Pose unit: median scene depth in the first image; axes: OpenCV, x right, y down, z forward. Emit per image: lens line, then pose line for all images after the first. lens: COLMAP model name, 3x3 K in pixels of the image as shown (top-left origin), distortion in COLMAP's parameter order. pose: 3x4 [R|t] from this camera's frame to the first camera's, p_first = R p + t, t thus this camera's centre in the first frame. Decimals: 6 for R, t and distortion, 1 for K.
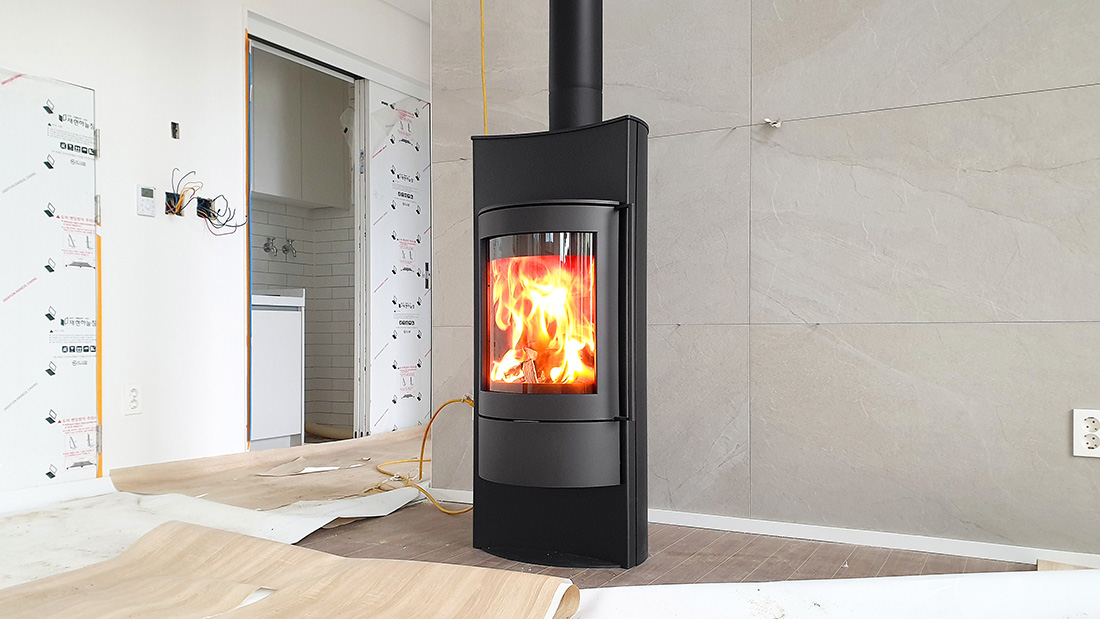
lens RADIAL K [[878.8, 0, 580.0], [0, 878.8, 309.7], [0, 0, 1]] dist [-0.006900, -0.007805]
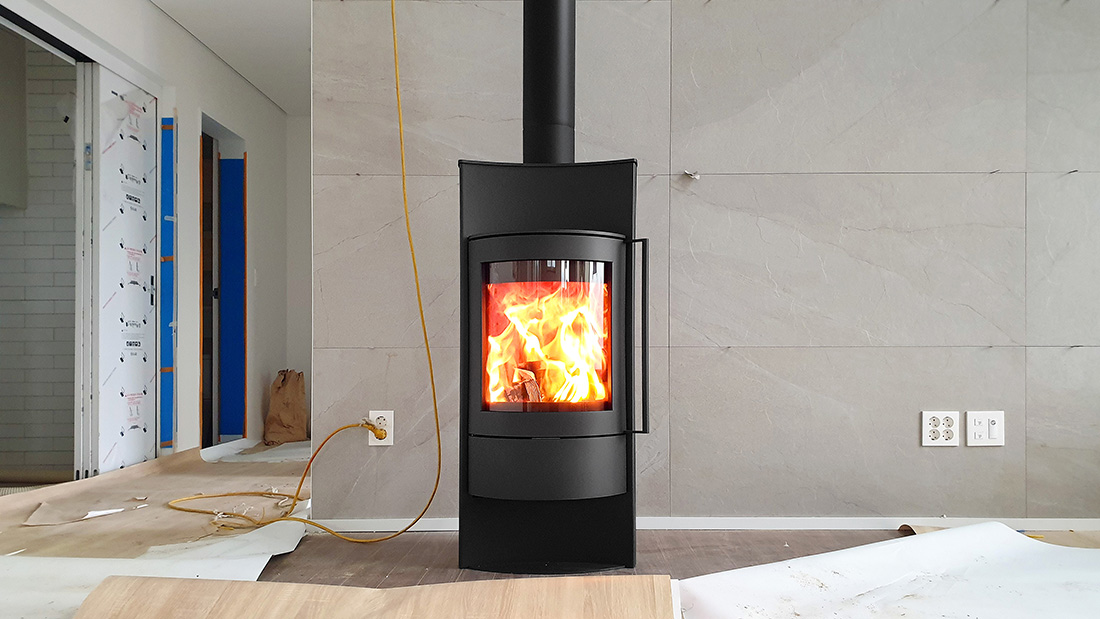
lens RADIAL K [[882.2, 0, 567.6], [0, 882.2, 310.2], [0, 0, 1]] dist [0.011379, -0.007674]
pose [[0.889353, 0.024368, 0.456571, -0.353820], [-0.012421, 0.999498, -0.029151, 0.002778], [-0.457053, 0.020254, 0.889209, 0.028325]]
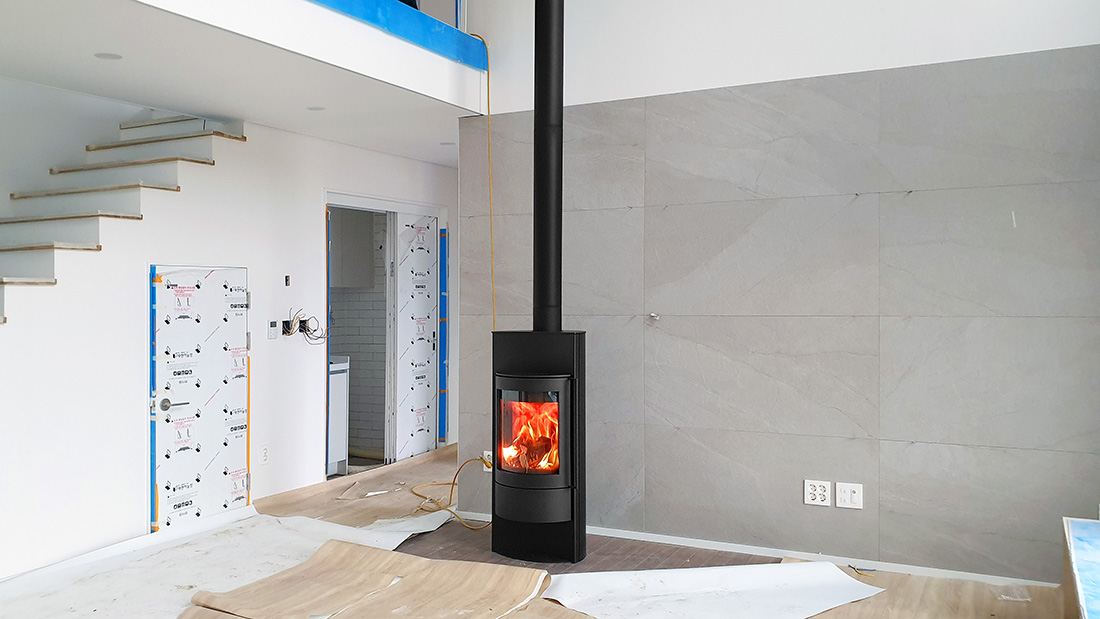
lens RADIAL K [[882.2, 0, 567.6], [0, 882.2, 310.2], [0, 0, 1]] dist [0.011379, -0.007674]
pose [[0.999618, -0.000937, 0.027637, -0.009890], [0.000109, 0.999552, 0.029941, -0.212148], [-0.027653, -0.029926, 0.999170, -0.614456]]
